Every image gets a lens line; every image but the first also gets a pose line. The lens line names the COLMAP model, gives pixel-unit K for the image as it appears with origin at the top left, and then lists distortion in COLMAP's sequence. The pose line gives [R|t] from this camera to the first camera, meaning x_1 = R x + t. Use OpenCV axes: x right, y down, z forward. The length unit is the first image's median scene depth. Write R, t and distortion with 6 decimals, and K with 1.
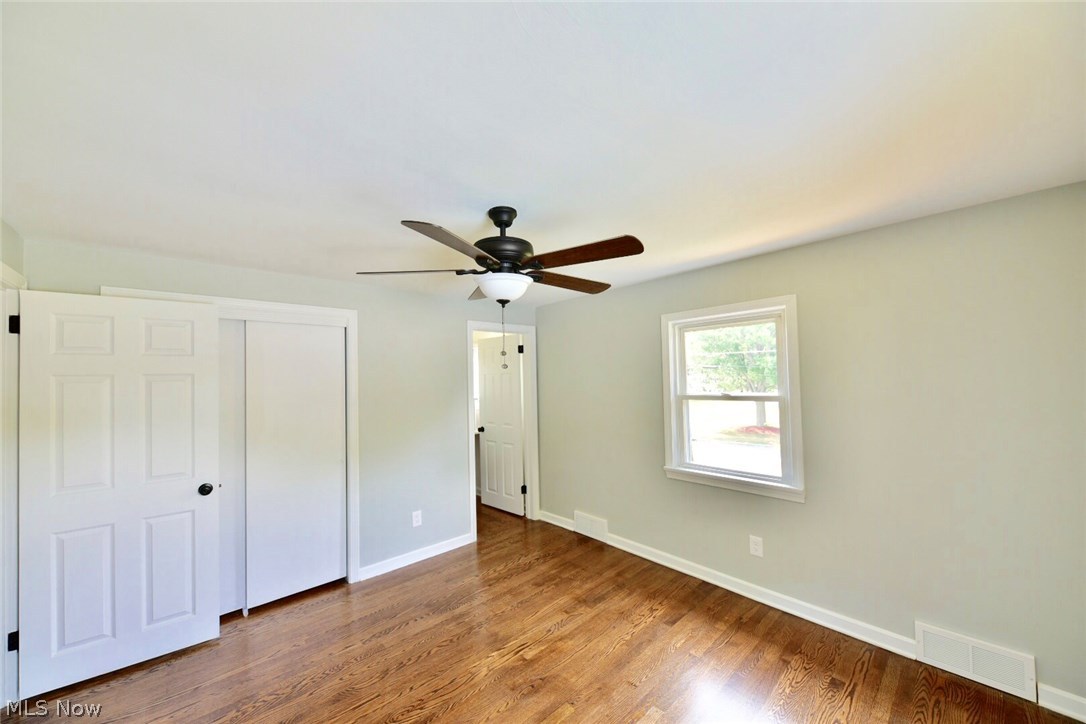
lens RADIAL K [[395.2, 0, 537.4], [0, 395.2, 375.3], [0, 0, 1]] dist [0.001579, 0.000039]
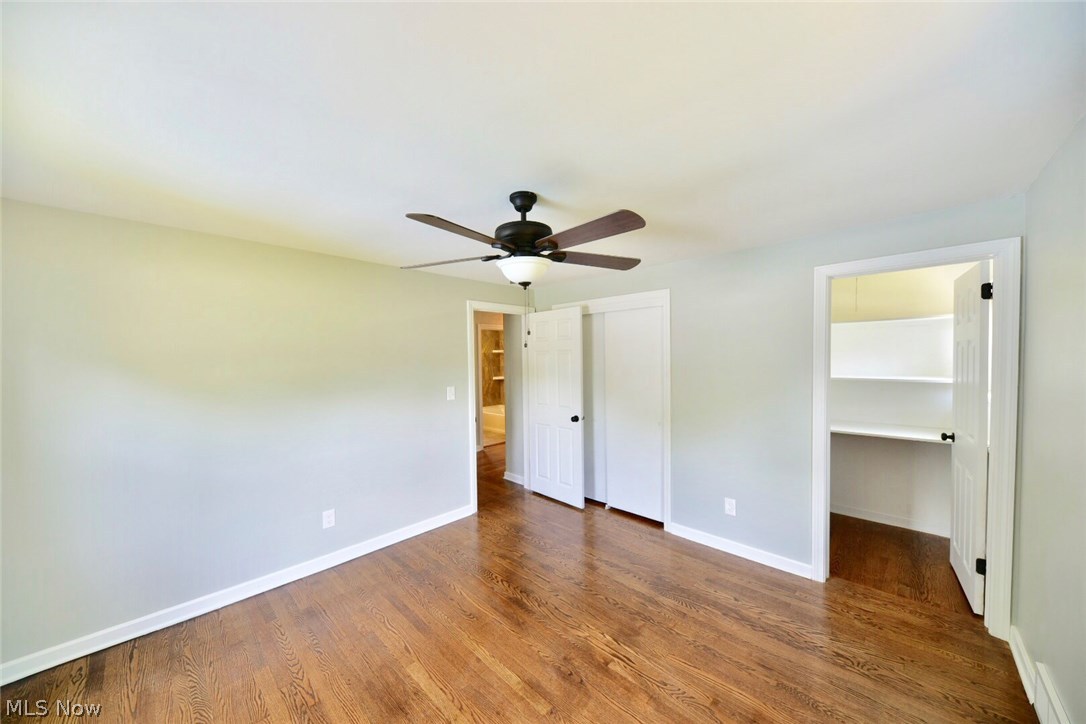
lens RADIAL K [[374.9, 0, 540.4], [0, 374.9, 368.8], [0, 0, 1]] dist [0.008689, -0.005921]
pose [[0.075326, 0.051237, -0.995842, 0.669078], [0.019930, 0.998402, 0.052876, -0.007044], [0.996960, -0.023830, 0.074185, 0.682889]]
